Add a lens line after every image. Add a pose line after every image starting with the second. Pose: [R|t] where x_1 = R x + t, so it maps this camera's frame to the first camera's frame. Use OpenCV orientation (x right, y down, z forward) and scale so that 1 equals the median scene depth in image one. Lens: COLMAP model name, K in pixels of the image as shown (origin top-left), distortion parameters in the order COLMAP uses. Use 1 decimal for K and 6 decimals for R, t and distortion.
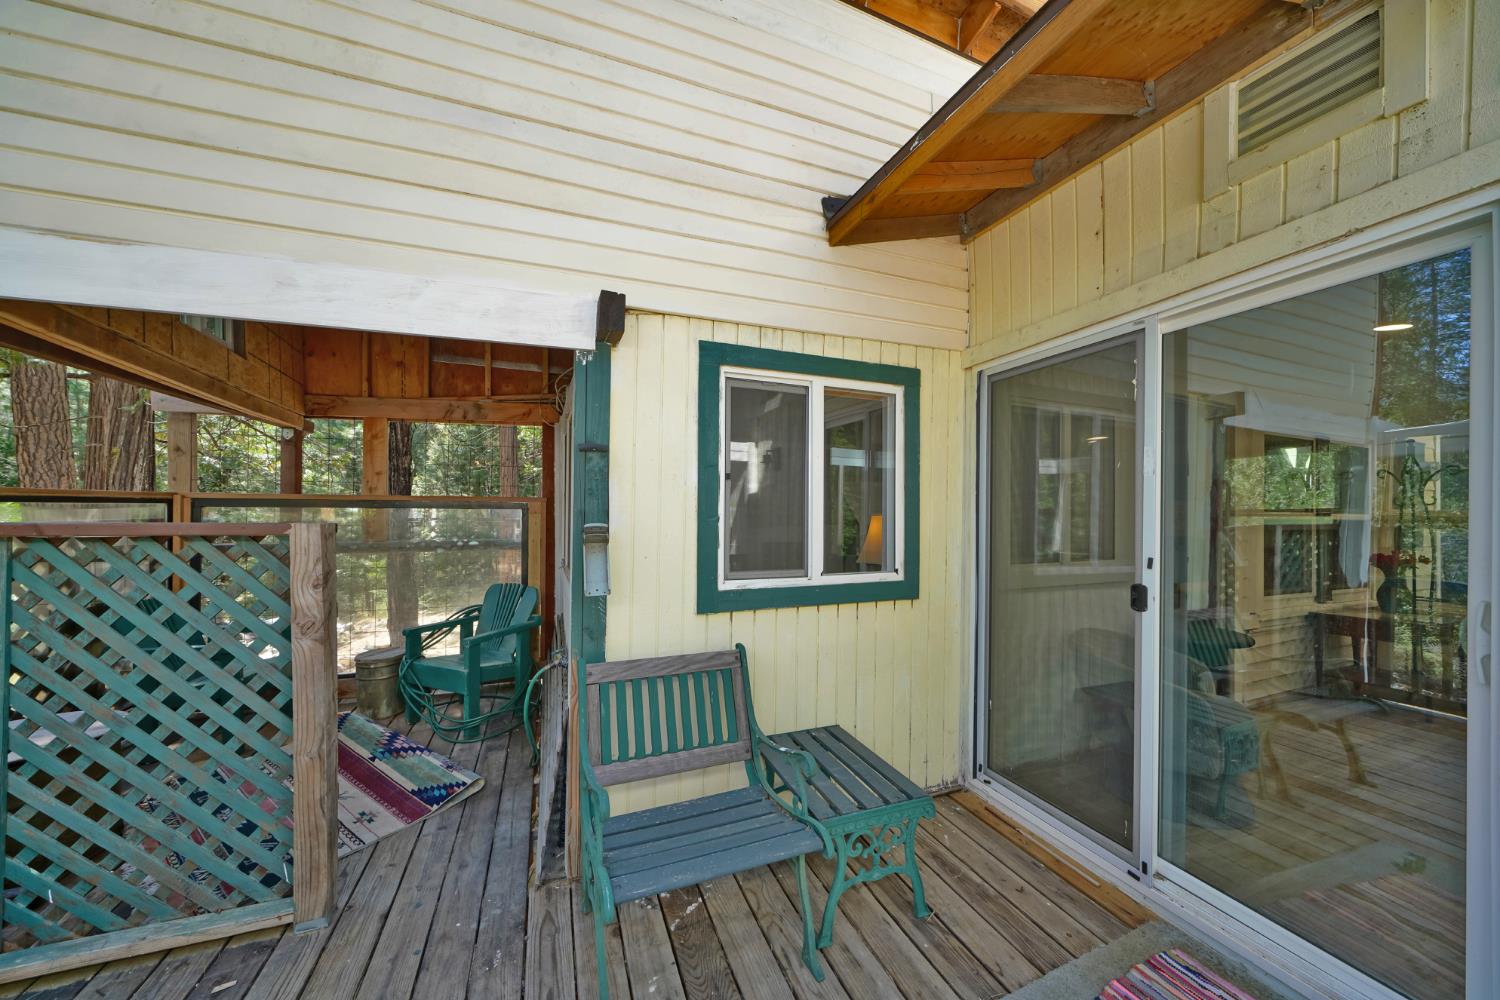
lens RADIAL K [[521.7, 0, 744.0], [0, 521.7, 508.3], [0, 0, 1]] dist [-0.002994, -0.000238]
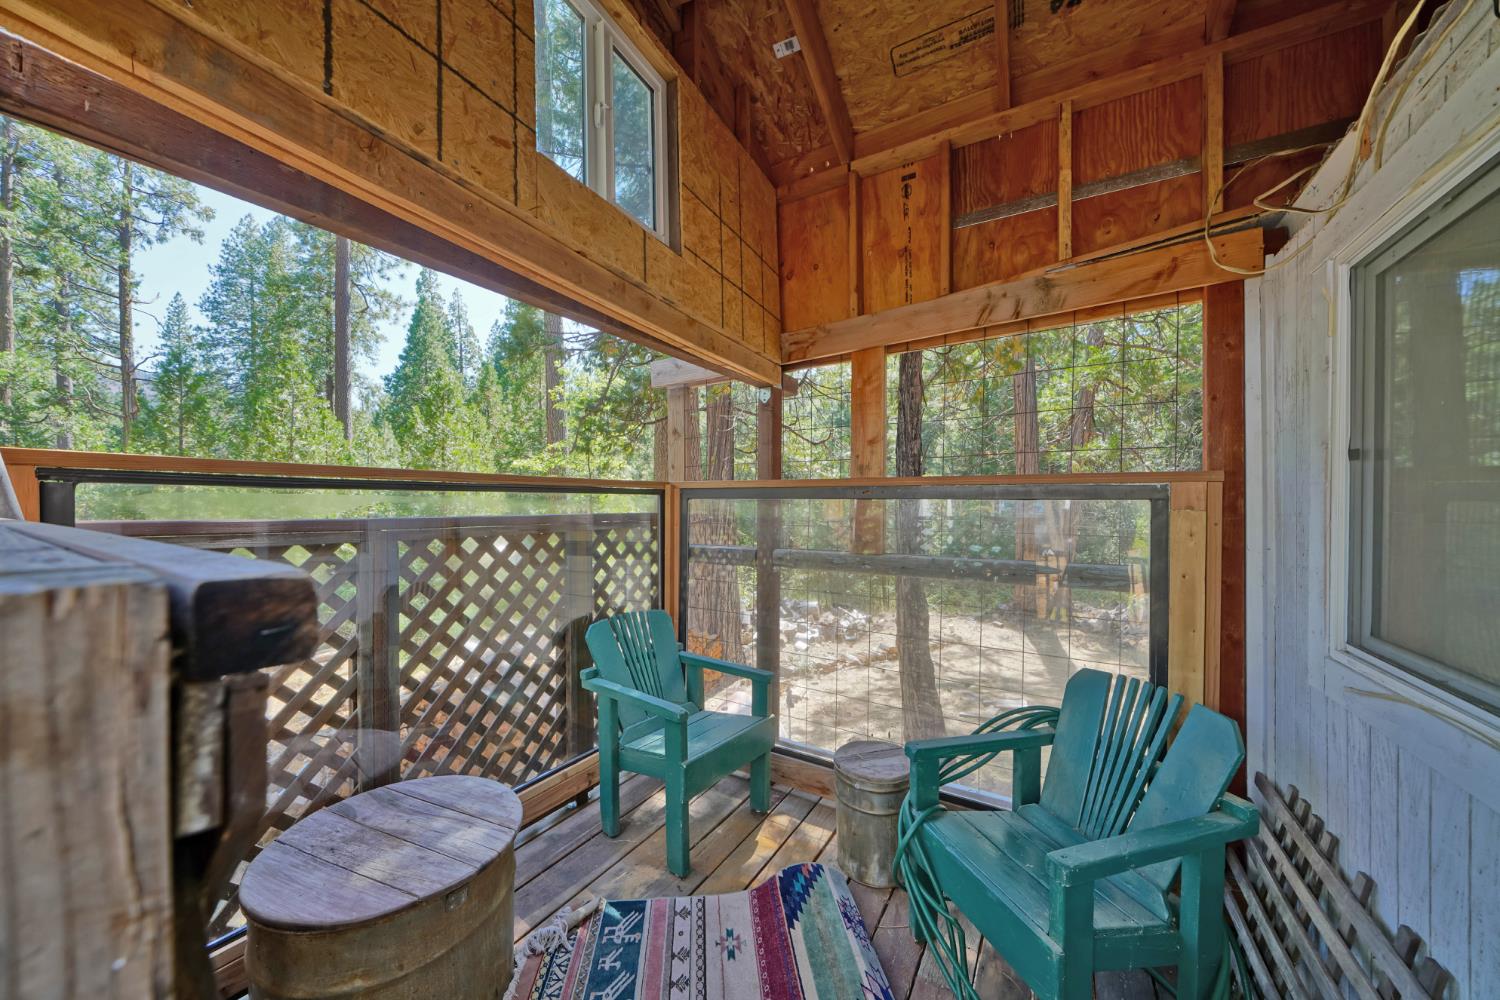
lens RADIAL K [[537.3, 0, 742.2], [0, 537.3, 506.0], [0, 0, 1]] dist [0.000707, 0.000092]
pose [[0.629252, 0.000269, -0.777201, -0.299608], [0.000130, 1.000000, 0.000451, 0.006208], [0.777201, -0.000385, 0.629252, 0.471038]]
